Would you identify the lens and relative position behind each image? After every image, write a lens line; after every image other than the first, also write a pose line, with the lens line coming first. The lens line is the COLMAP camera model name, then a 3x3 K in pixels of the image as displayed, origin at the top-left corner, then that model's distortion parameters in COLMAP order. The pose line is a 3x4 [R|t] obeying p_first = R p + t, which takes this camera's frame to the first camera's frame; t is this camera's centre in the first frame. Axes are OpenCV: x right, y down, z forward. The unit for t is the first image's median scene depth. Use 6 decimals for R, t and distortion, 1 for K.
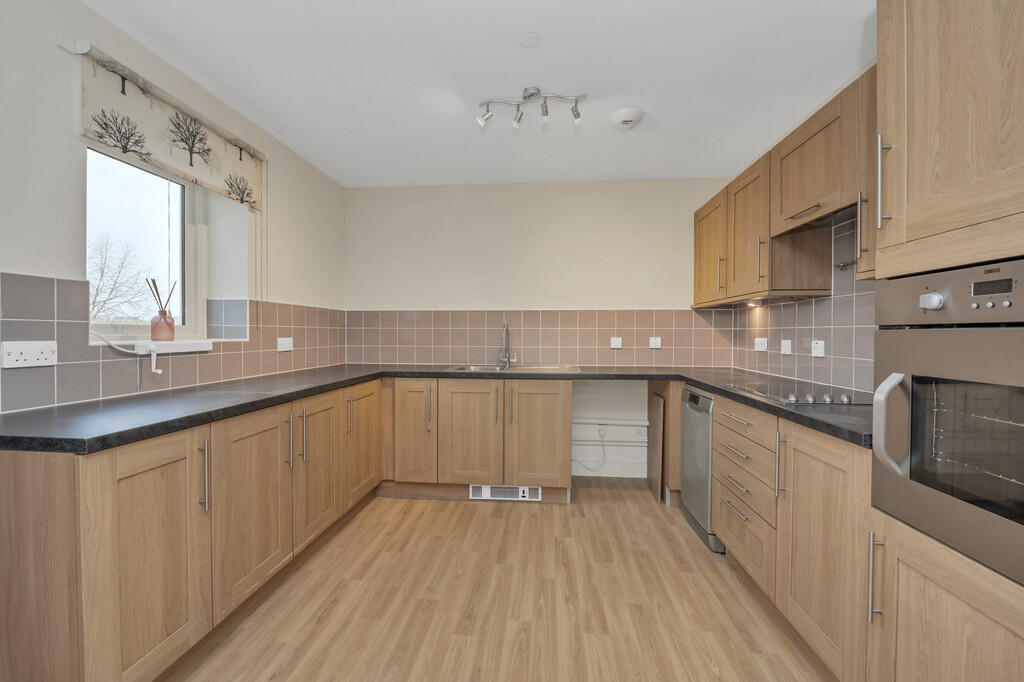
lens RADIAL K [[412.7, 0, 508.9], [0, 412.7, 338.8], [0, 0, 1]] dist [-0.011251, -0.001018]
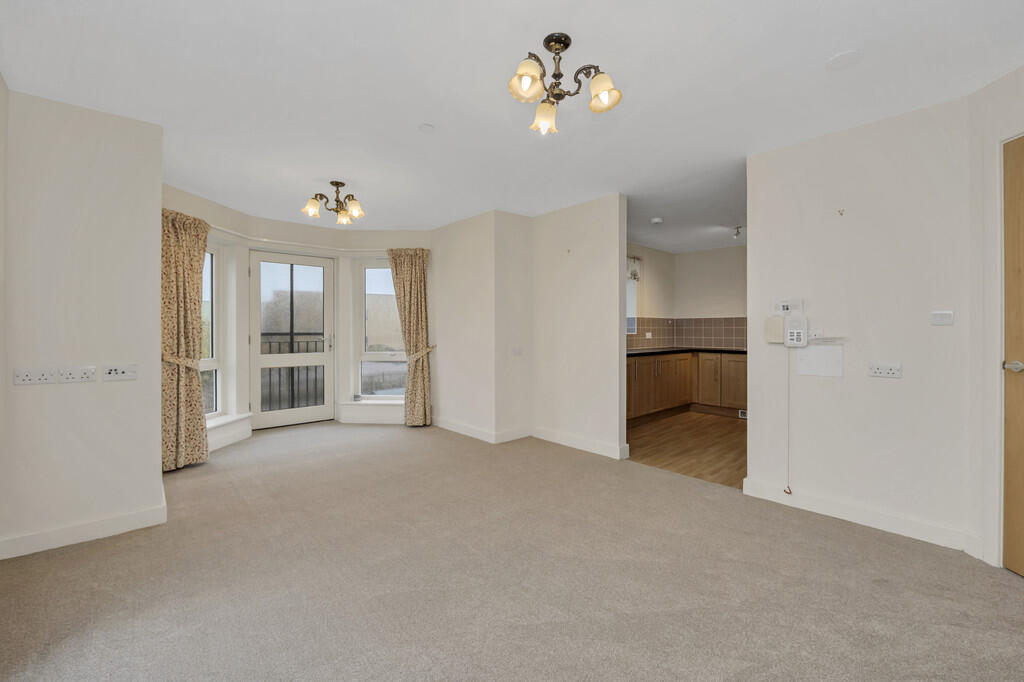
lens RADIAL K [[412.7, 0, 525.4], [0, 412.7, 331.4], [0, 0, 1]] dist [-0.011251, -0.001018]
pose [[0.747723, 0.000245, -0.664011, 0.569492], [-0.006861, 0.999949, -0.007357, 0.015212], [0.663975, 0.010057, 0.747687, -1.432438]]
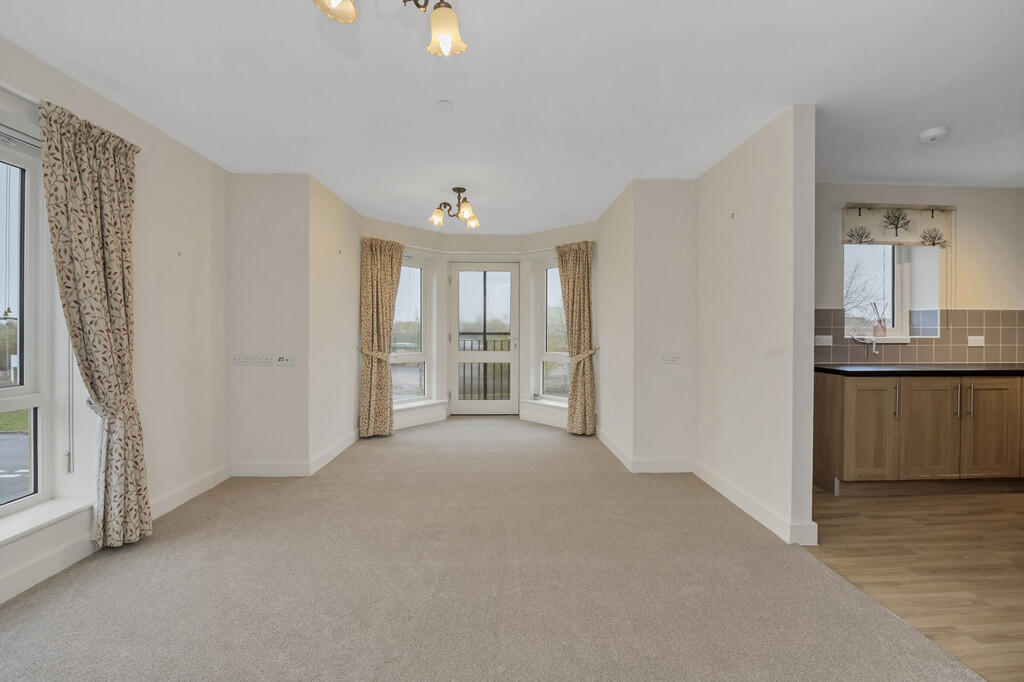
lens RADIAL K [[412.7, 0, 521.8], [0, 412.7, 331.8], [0, 0, 1]] dist [-0.011251, -0.001018]
pose [[0.136856, 0.001353, -0.990590, 0.652076], [-0.015387, 0.999881, -0.000760, 0.009094], [0.990471, 0.015347, 0.136860, -0.728697]]
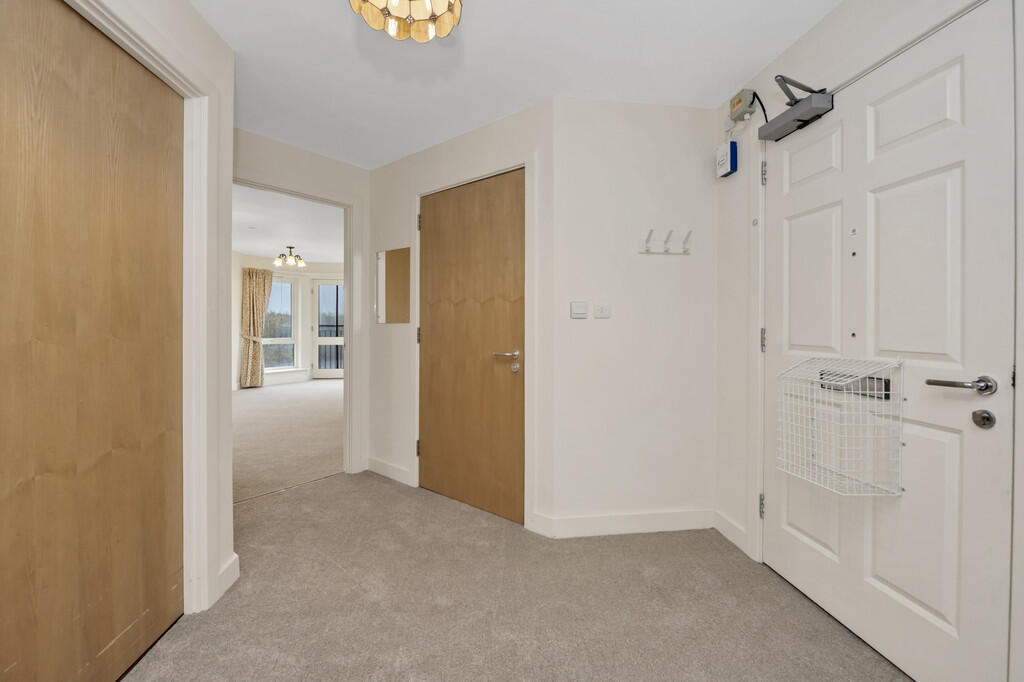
lens RADIAL K [[412.7, 0, 512.1], [0, 412.7, 326.3], [0, 0, 1]] dist [-0.011251, -0.001018]
pose [[0.212750, 0.009632, -0.977059, 2.215253], [-0.019428, 0.999795, 0.005626, -0.026917], [0.976914, 0.017785, 0.212893, 0.162657]]
